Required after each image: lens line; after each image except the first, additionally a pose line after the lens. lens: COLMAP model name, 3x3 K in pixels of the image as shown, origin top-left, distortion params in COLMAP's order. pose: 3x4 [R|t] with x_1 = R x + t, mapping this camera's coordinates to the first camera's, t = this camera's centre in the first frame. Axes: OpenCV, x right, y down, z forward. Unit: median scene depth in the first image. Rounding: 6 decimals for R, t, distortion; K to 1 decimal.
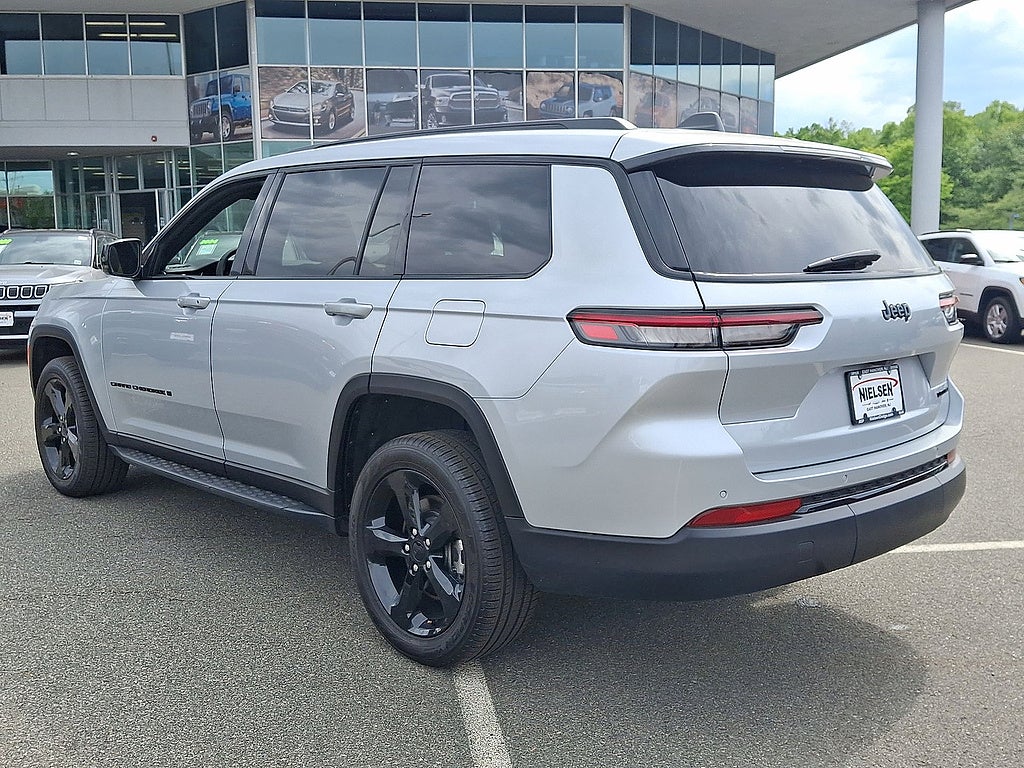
lens RADIAL K [[1042.7, 0, 537.5], [0, 1042.7, 377.2], [0, 0, 1]] dist [0.124176, -0.260419]
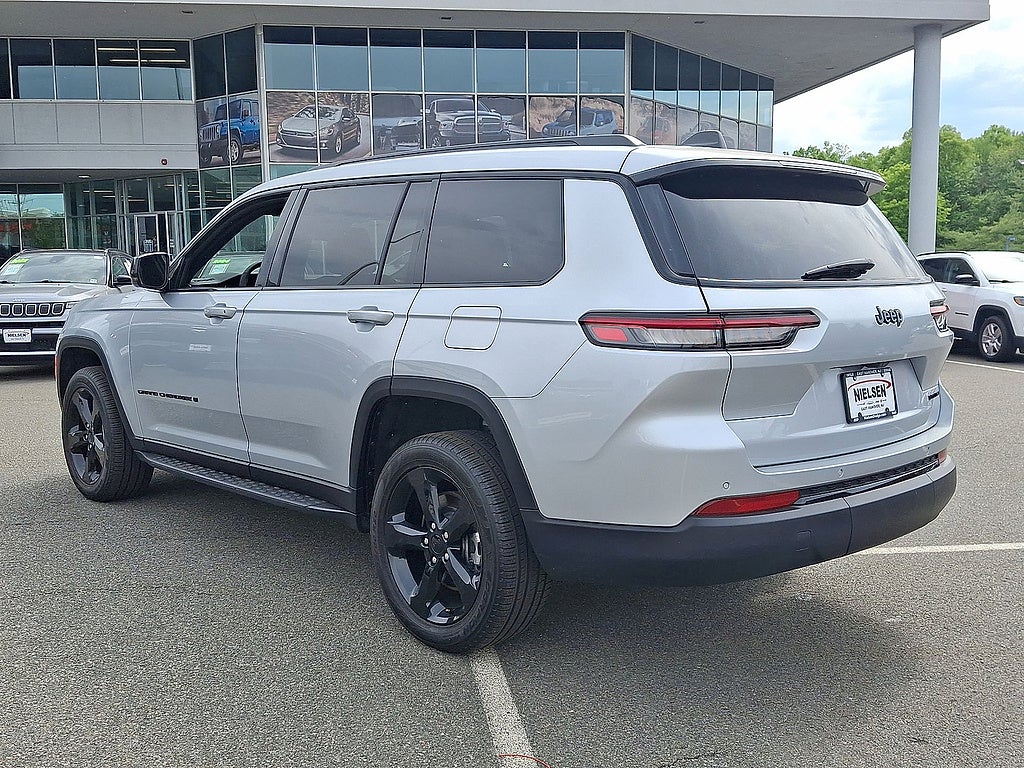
lens RADIAL K [[1032.1, 0, 533.7], [0, 1032.1, 387.5], [0, 0, 1]] dist [0.120779, -0.241019]
pose [[0.999989, 0.001386, -0.004560, -0.007135], [-0.001434, 0.999943, -0.010621, 0.011818], [0.004545, 0.010627, 0.999933, -0.029635]]
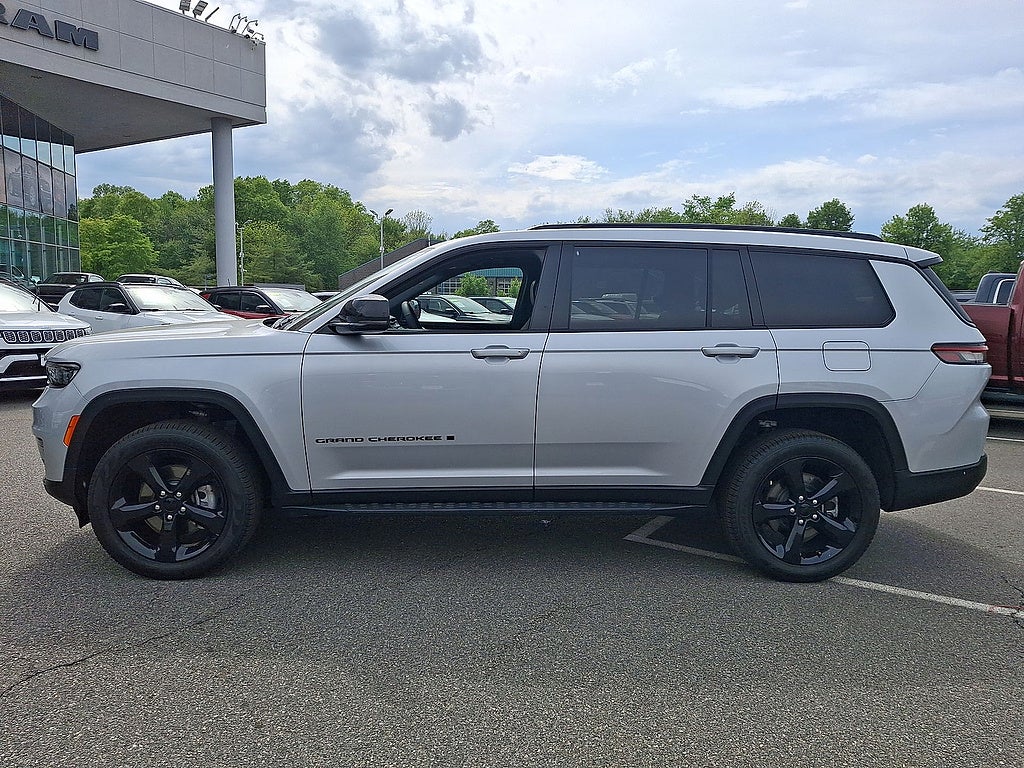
lens RADIAL K [[774.1, 0, 512.0], [0, 774.1, 384.0], [0, 0, 1]] dist [-0.007229, -0.006022]
pose [[0.656885, -0.068148, 0.750904, -0.759347], [0.076415, 0.996796, 0.023617, -0.045054], [-0.750108, 0.041867, 0.659988, 0.361733]]
